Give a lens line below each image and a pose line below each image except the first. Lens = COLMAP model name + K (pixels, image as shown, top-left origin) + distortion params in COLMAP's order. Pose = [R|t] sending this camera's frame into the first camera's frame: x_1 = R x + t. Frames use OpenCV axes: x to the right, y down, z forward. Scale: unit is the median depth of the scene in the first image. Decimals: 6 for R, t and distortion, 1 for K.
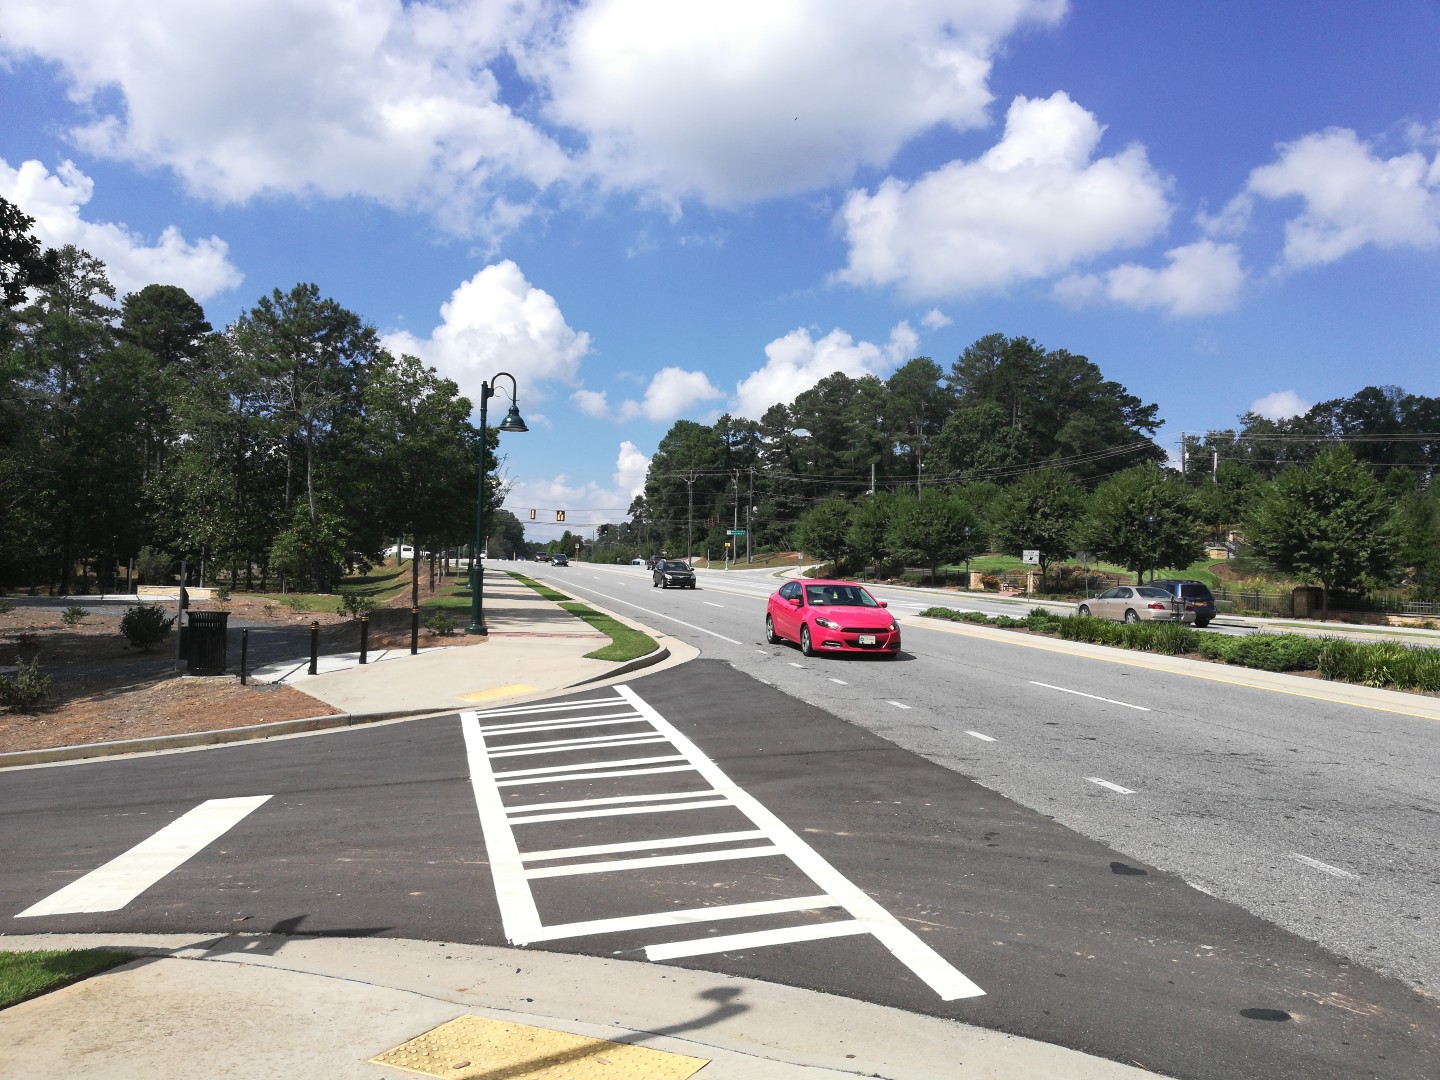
lens RADIAL K [[1171.2, 0, 720.0], [0, 1171.2, 540.0], [0, 0, 1]] dist [0.004577, 0.001962]
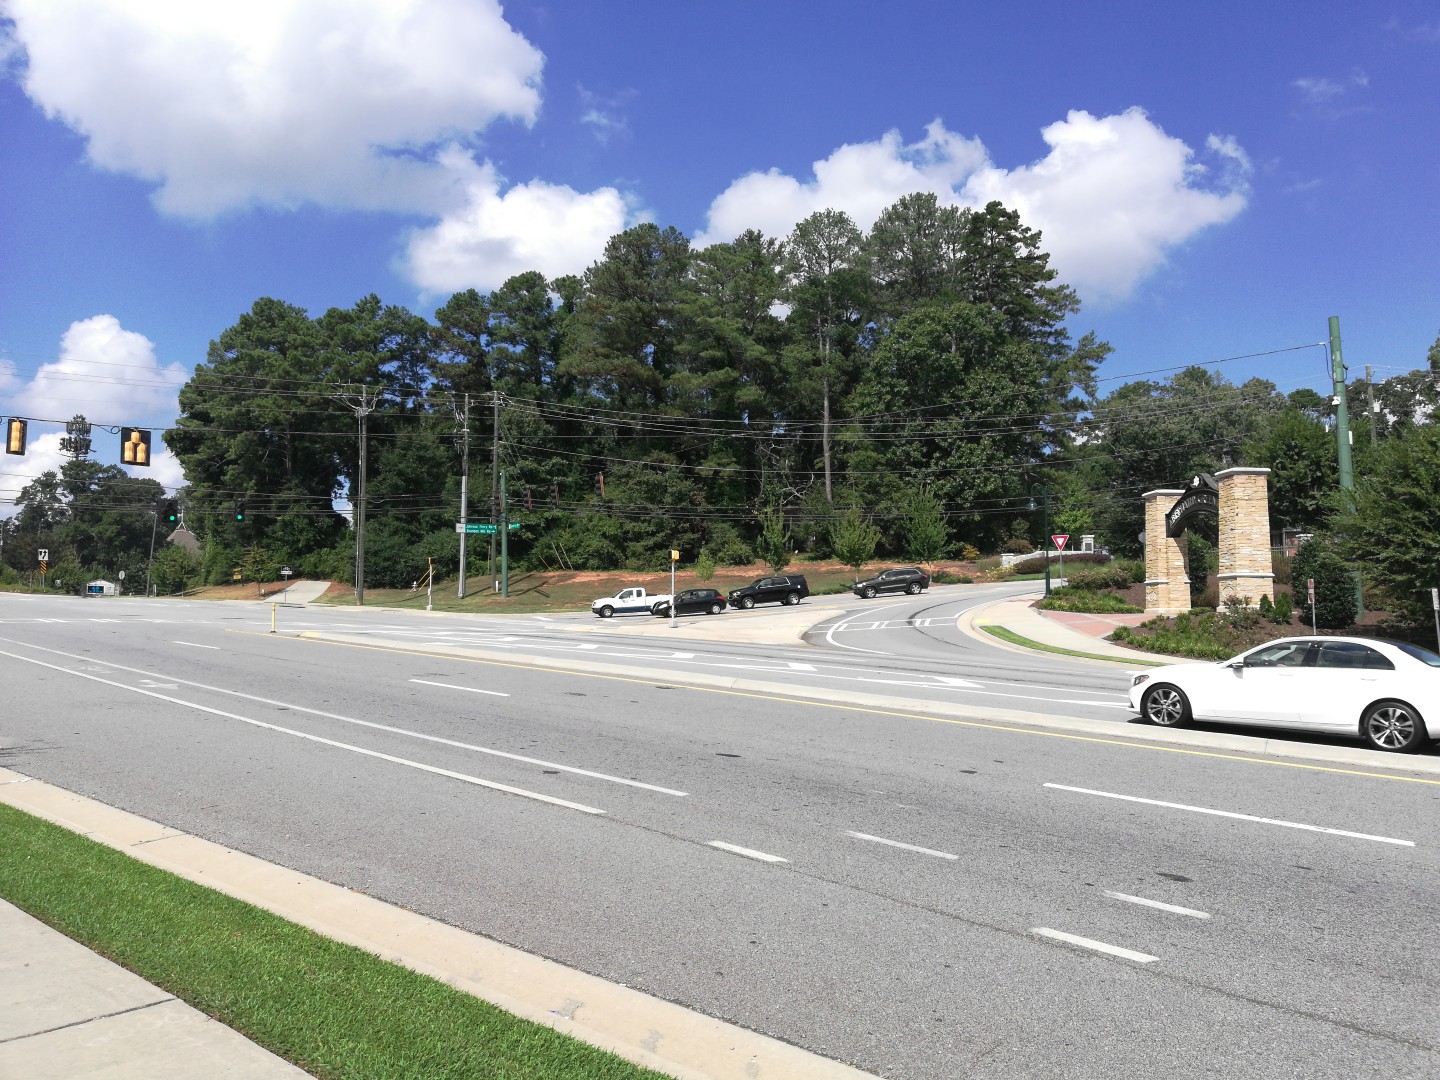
lens RADIAL K [[1171.2, 0, 720.0], [0, 1171.2, 540.0], [0, 0, 1]] dist [0.004577, 0.001962]
pose [[0.840222, 0.001934, 0.542240, -0.155124], [-0.002574, 0.999997, 0.000422, -0.003388], [-0.542237, -0.001750, 0.840224, 0.533212]]
